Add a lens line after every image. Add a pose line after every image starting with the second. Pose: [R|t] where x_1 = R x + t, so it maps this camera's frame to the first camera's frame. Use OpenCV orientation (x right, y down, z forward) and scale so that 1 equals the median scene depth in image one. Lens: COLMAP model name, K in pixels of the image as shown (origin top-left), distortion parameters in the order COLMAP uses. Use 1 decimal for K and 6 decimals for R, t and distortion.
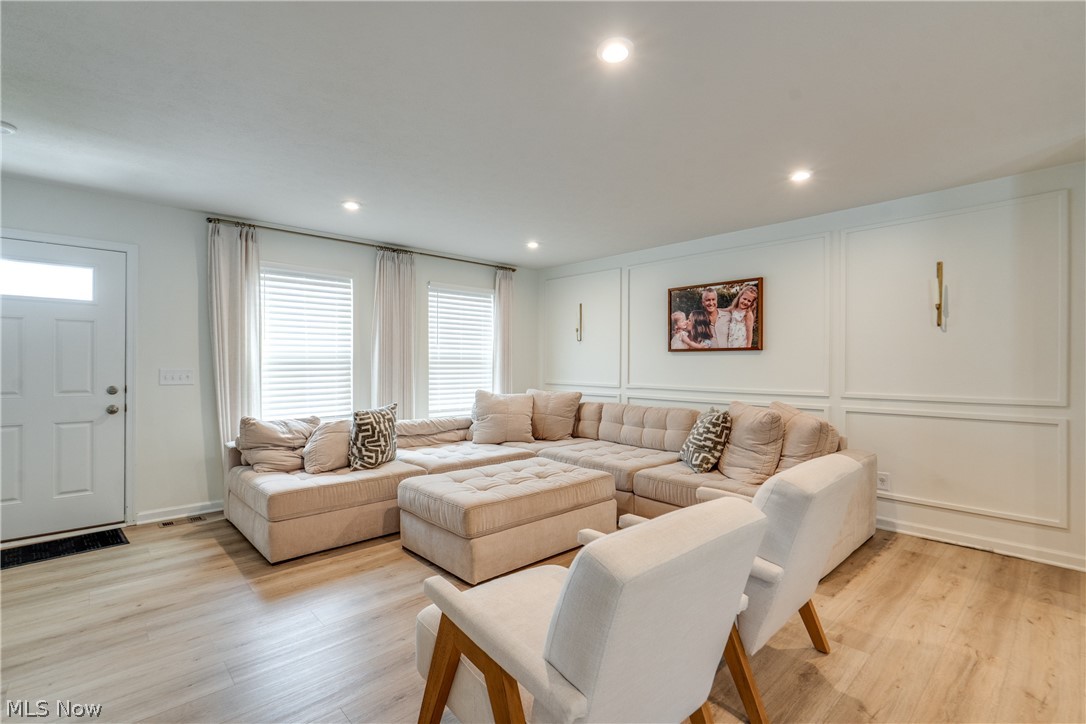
lens RADIAL K [[496.3, 0, 544.3], [0, 496.3, 361.5], [0, 0, 1]] dist [-0.003719, 0.002069]
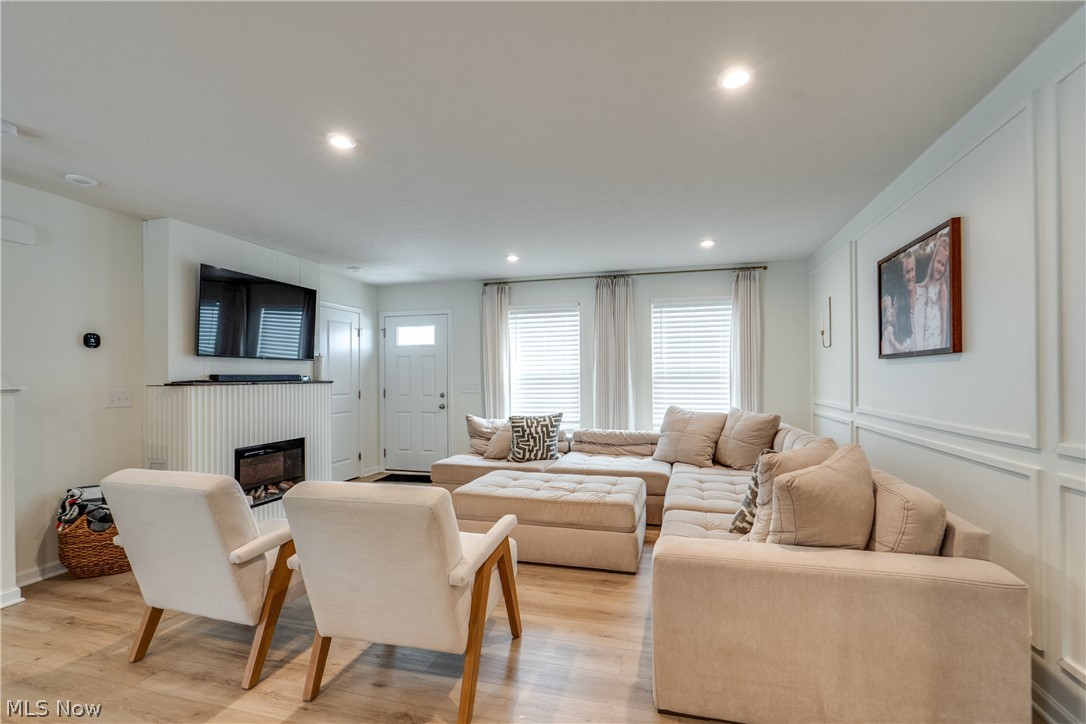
lens RADIAL K [[496.3, 0, 545.9], [0, 496.3, 376.8], [0, 0, 1]] dist [-0.003719, 0.002069]
pose [[0.526475, -0.006406, -0.850167, 0.639945], [0.009554, 0.999953, -0.001618, 0.000530], [0.850137, -0.007271, 0.526511, 0.325168]]
